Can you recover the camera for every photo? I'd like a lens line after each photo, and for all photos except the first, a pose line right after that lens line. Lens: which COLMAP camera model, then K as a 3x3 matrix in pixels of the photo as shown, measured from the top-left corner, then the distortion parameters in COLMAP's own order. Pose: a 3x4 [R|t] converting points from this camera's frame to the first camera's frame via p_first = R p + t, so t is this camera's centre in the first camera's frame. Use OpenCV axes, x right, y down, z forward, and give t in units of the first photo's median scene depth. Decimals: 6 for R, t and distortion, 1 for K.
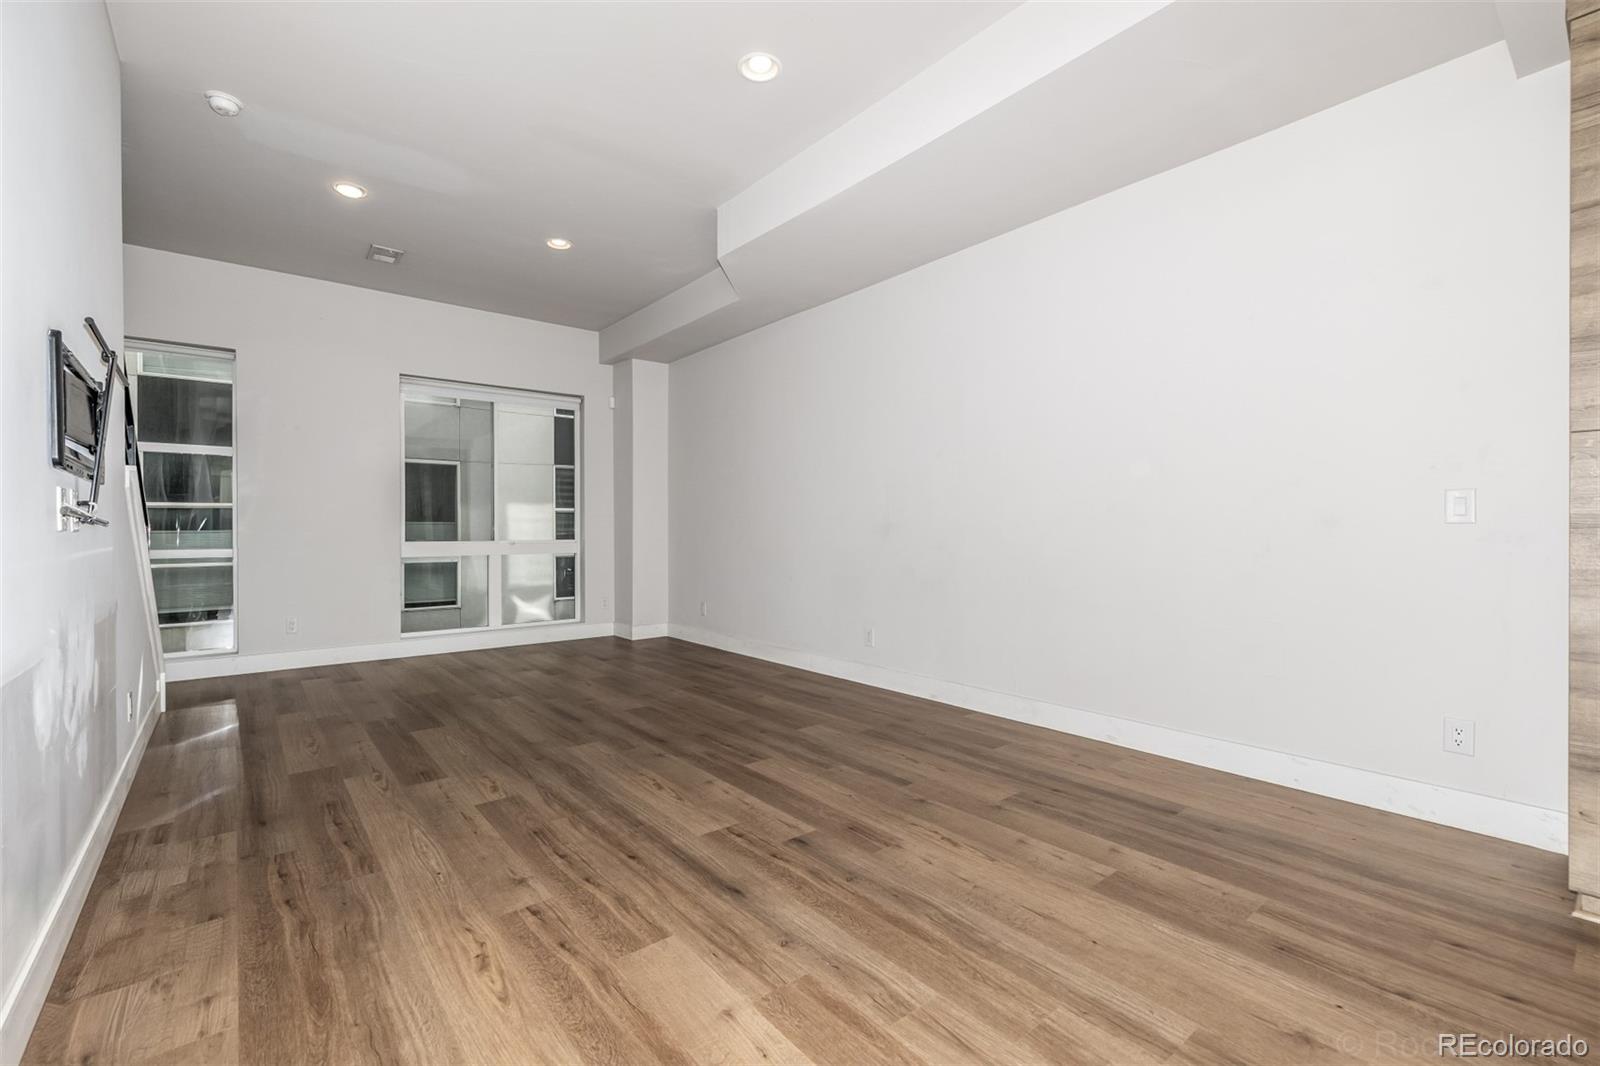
lens RADIAL K [[679.2, 0, 772.9], [0, 679.2, 532.3], [0, 0, 1]] dist [0.002493, 0.000263]
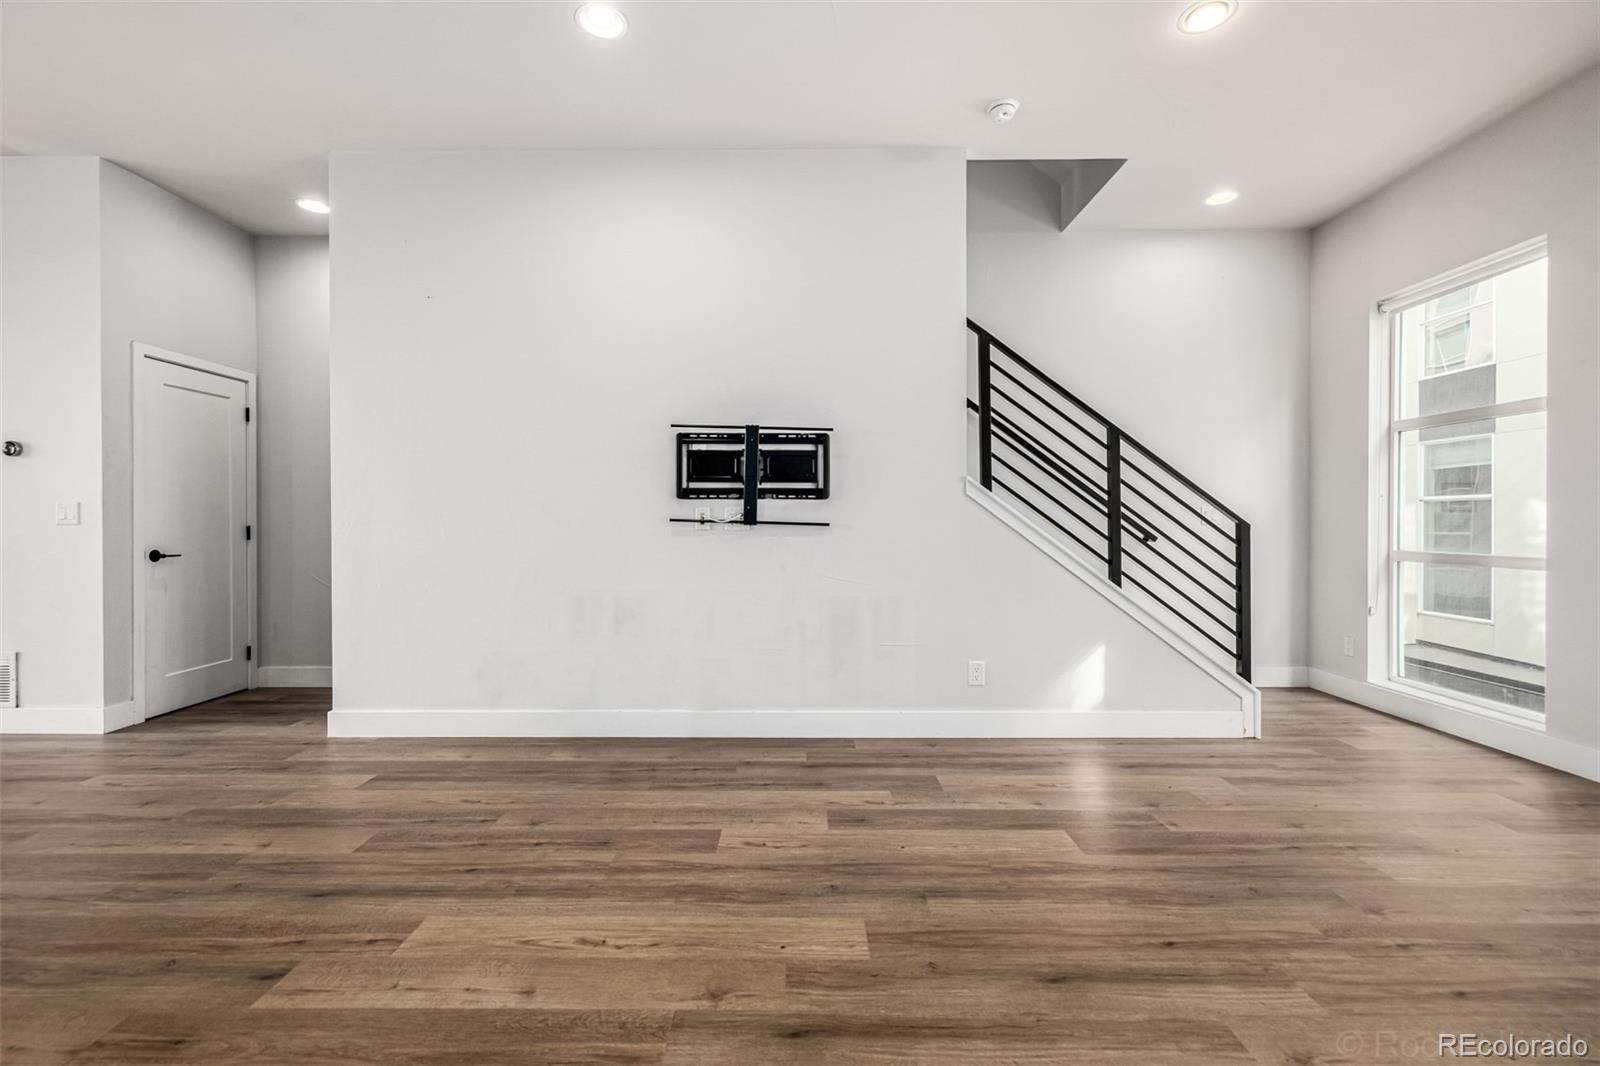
lens RADIAL K [[679.2, 0, 793.9], [0, 679.2, 526.8], [0, 0, 1]] dist [0.002493, 0.000263]
pose [[-0.624684, 0.009566, -0.780819, 0.237037], [0.002515, 0.999944, 0.010239, -0.024216], [0.780874, 0.004432, -0.624673, 1.773036]]
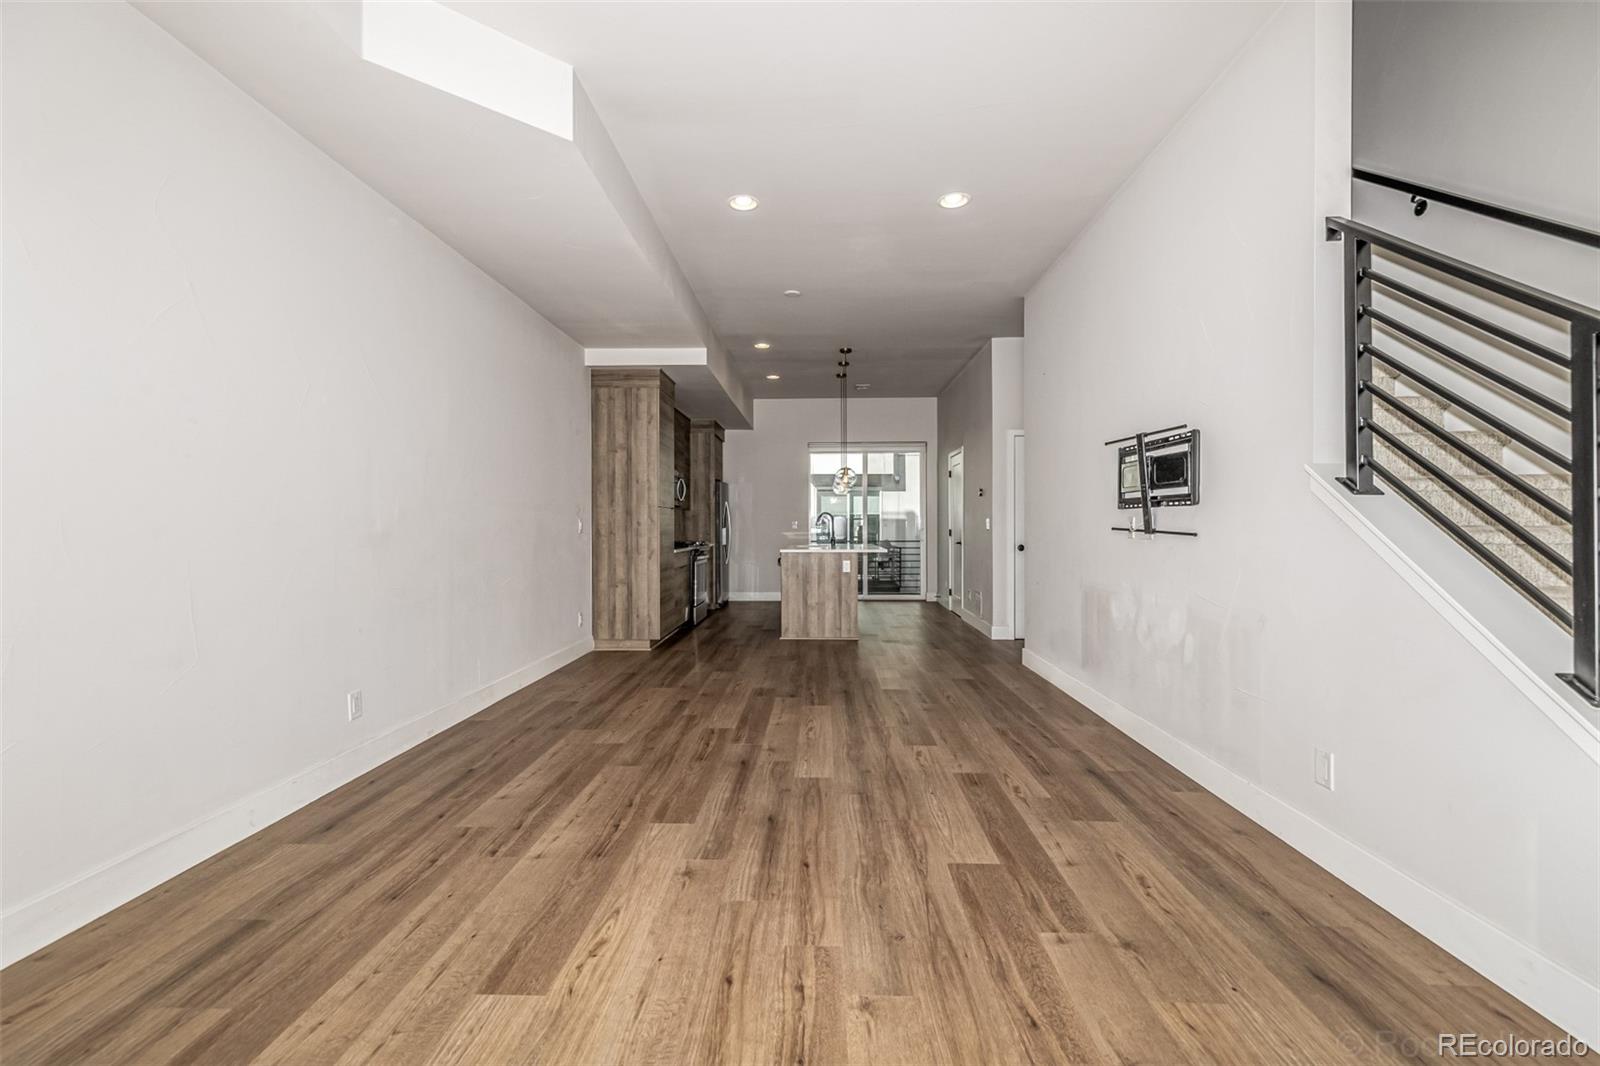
lens RADIAL K [[679.2, 0, 797.5], [0, 679.2, 522.2], [0, 0, 1]] dist [0.002493, 0.000263]
pose [[-0.763892, 0.007865, 0.645296, -1.169474], [0.002320, 0.999953, -0.009440, -0.026596], [-0.645339, -0.005714, -0.763875, 2.350393]]
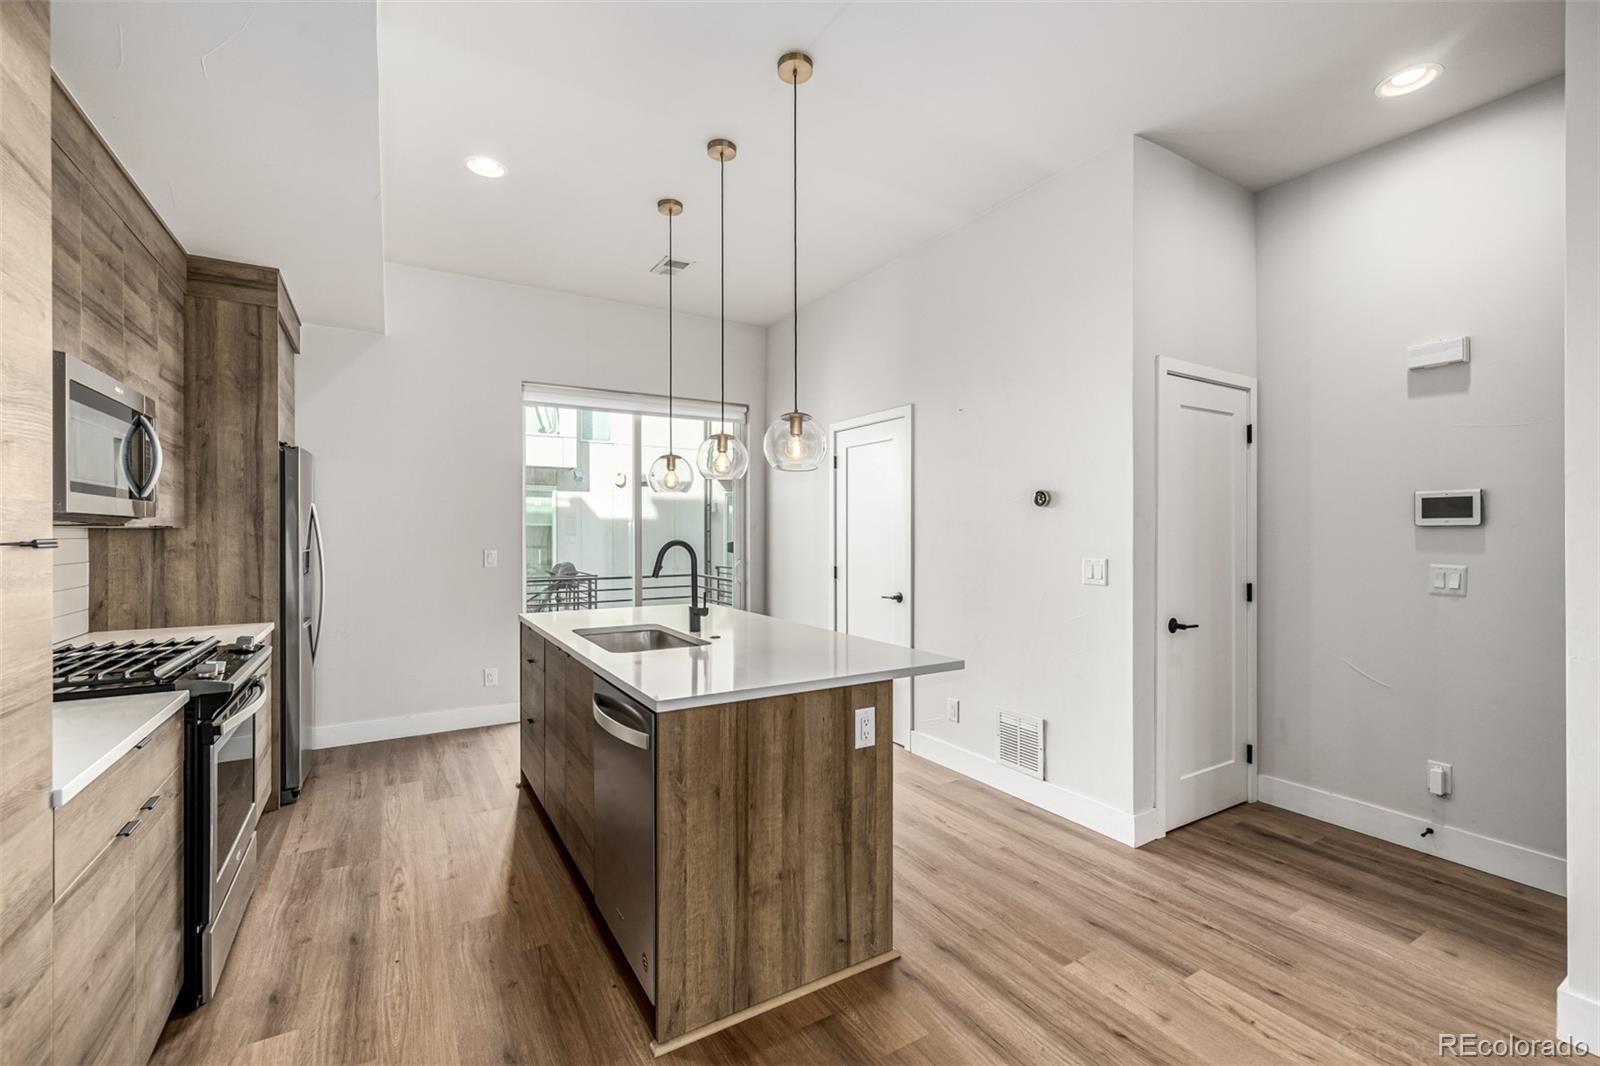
lens RADIAL K [[679.2, 0, 796.4], [0, 679.2, 532.2], [0, 0, 1]] dist [0.002493, 0.000263]
pose [[-0.991866, 0.003421, 0.127242, 0.452318], [0.003299, 0.999994, -0.001171, -0.115121], [-0.127245, -0.000742, -0.991871, 0.944480]]
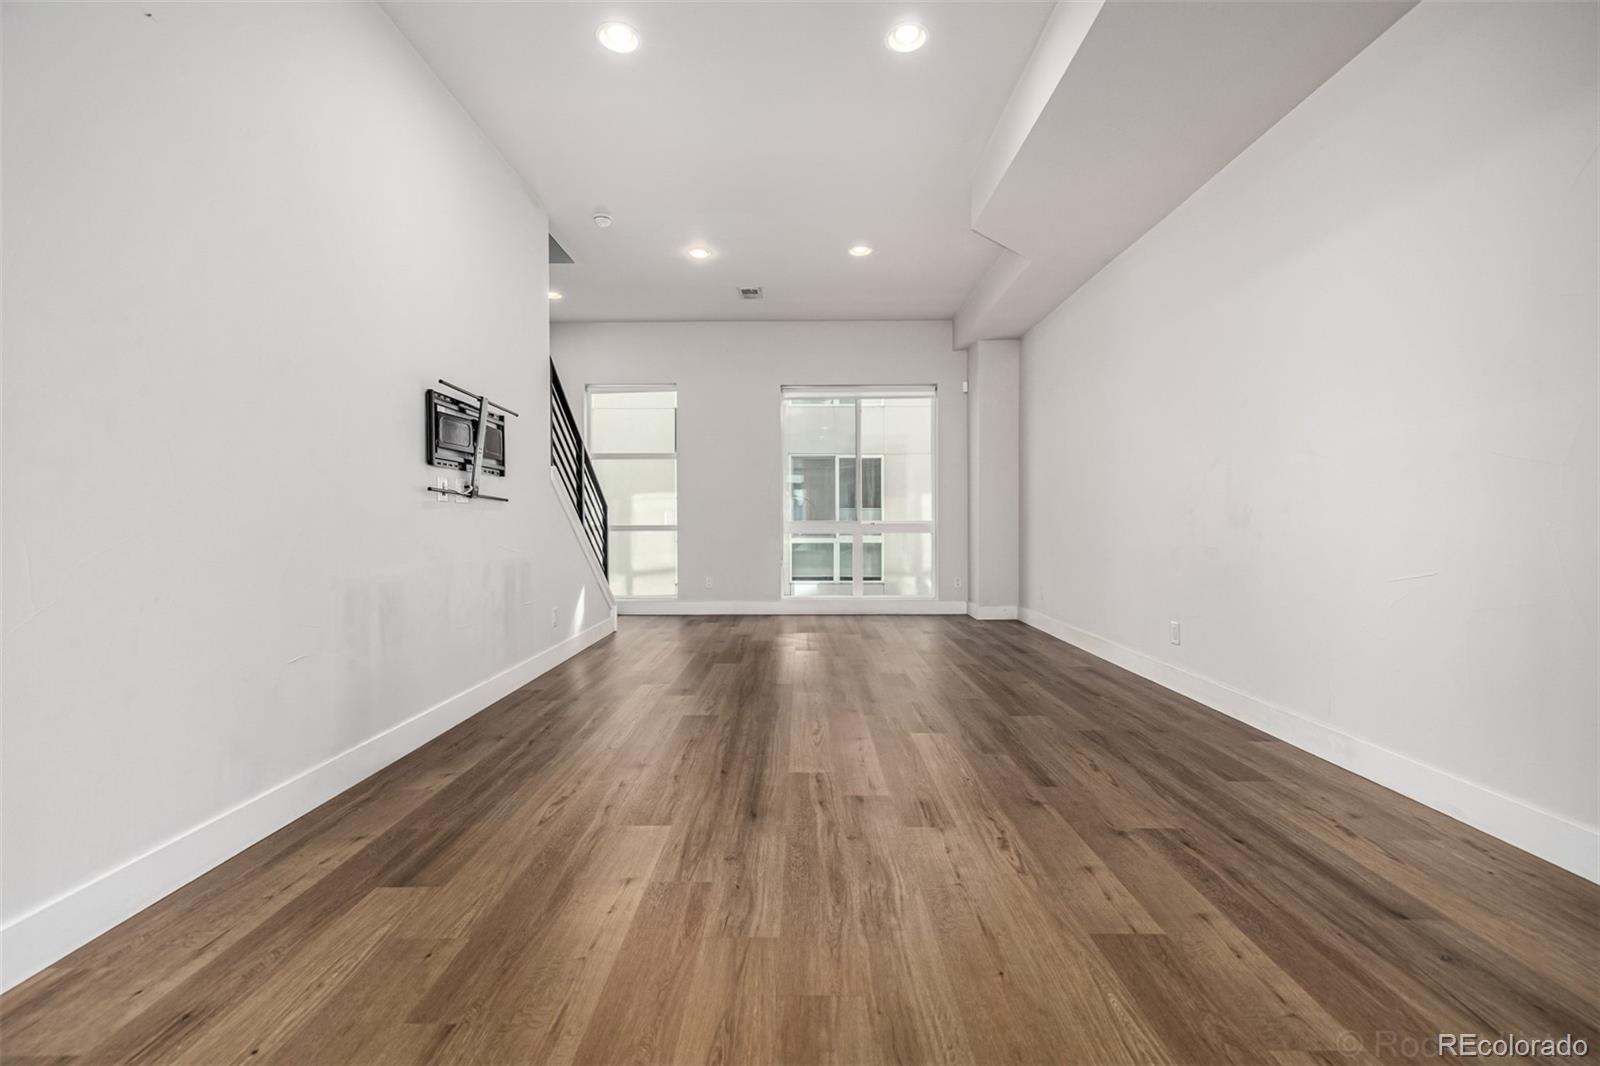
lens RADIAL K [[679.2, 0, 796.7], [0, 679.2, 523.2], [0, 0, 1]] dist [0.002493, 0.000263]
pose [[0.780719, 0.000926, -0.624881, 0.568657], [0.002252, 0.999988, 0.004296, 0.034492], [0.624878, -0.004761, 0.780708, 0.140343]]
